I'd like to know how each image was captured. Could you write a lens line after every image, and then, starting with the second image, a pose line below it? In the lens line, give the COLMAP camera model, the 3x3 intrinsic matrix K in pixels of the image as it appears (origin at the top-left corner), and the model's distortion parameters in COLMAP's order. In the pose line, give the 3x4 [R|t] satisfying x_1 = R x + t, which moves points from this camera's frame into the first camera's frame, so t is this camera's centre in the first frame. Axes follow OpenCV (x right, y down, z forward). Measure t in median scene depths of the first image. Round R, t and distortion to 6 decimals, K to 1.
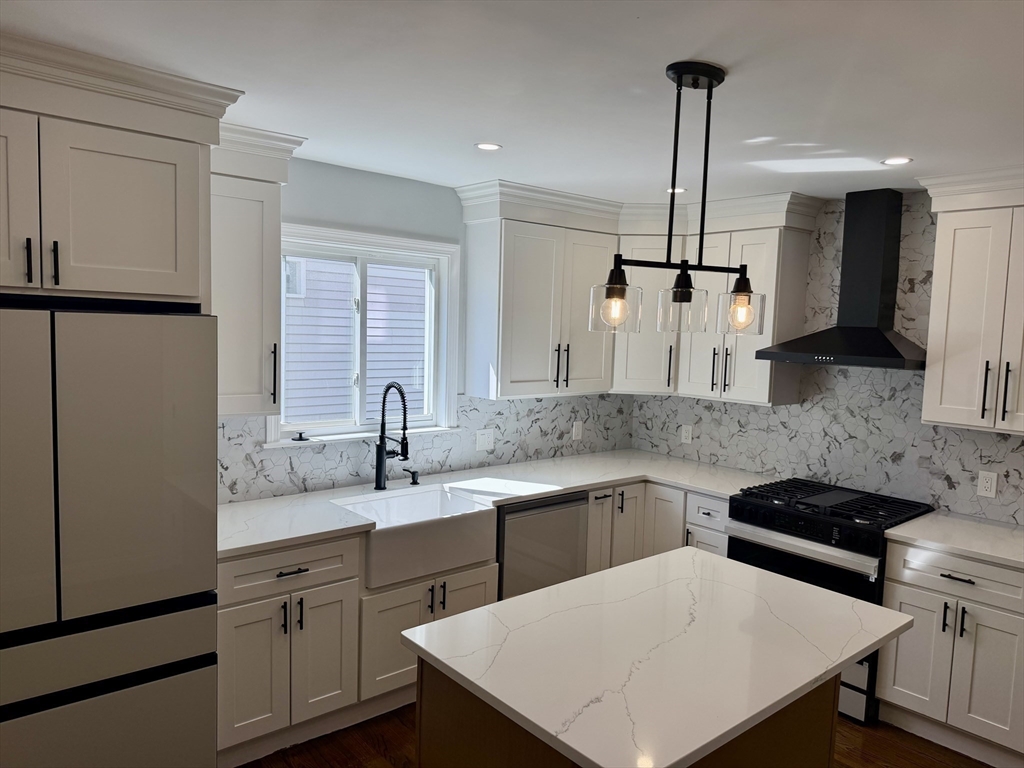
lens RADIAL K [[733.9, 0, 514.2], [0, 733.9, 374.9], [0, 0, 1]] dist [0.099918, -0.015473]
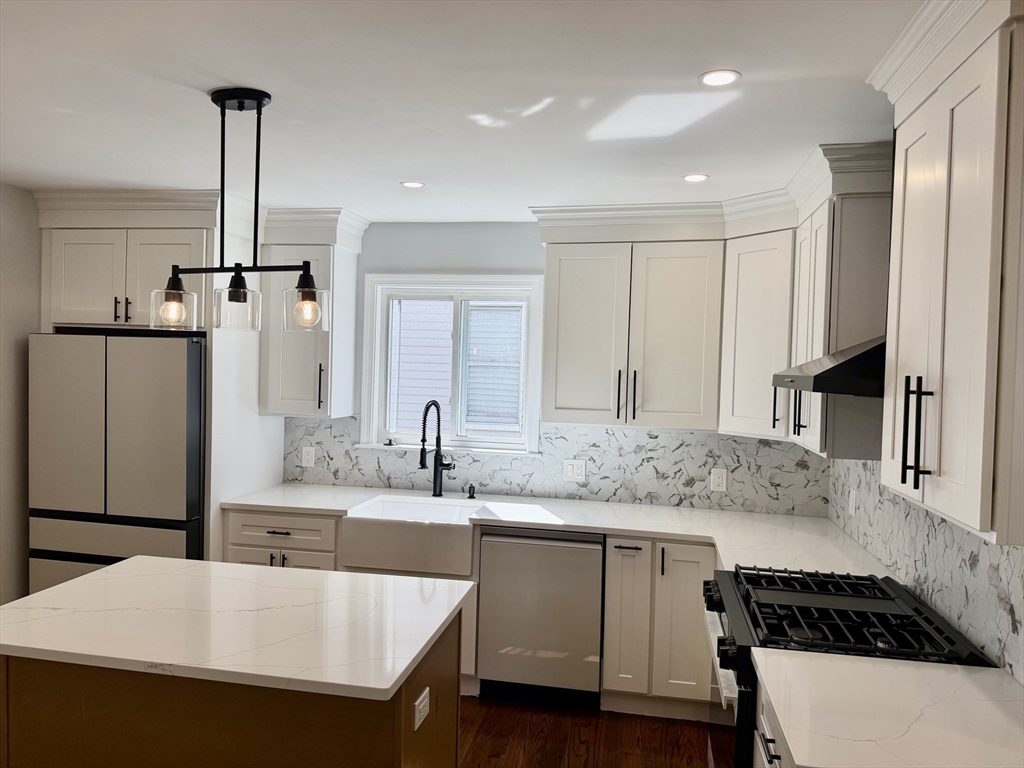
lens RADIAL K [[733.9, 0, 507.8], [0, 733.9, 376.4], [0, 0, 1]] dist [0.099918, -0.015473]
pose [[0.609050, -0.003255, -0.793125, 0.769325], [-0.064130, 0.996515, -0.053335, 0.025008], [0.790535, 0.083346, 0.606719, 0.380236]]
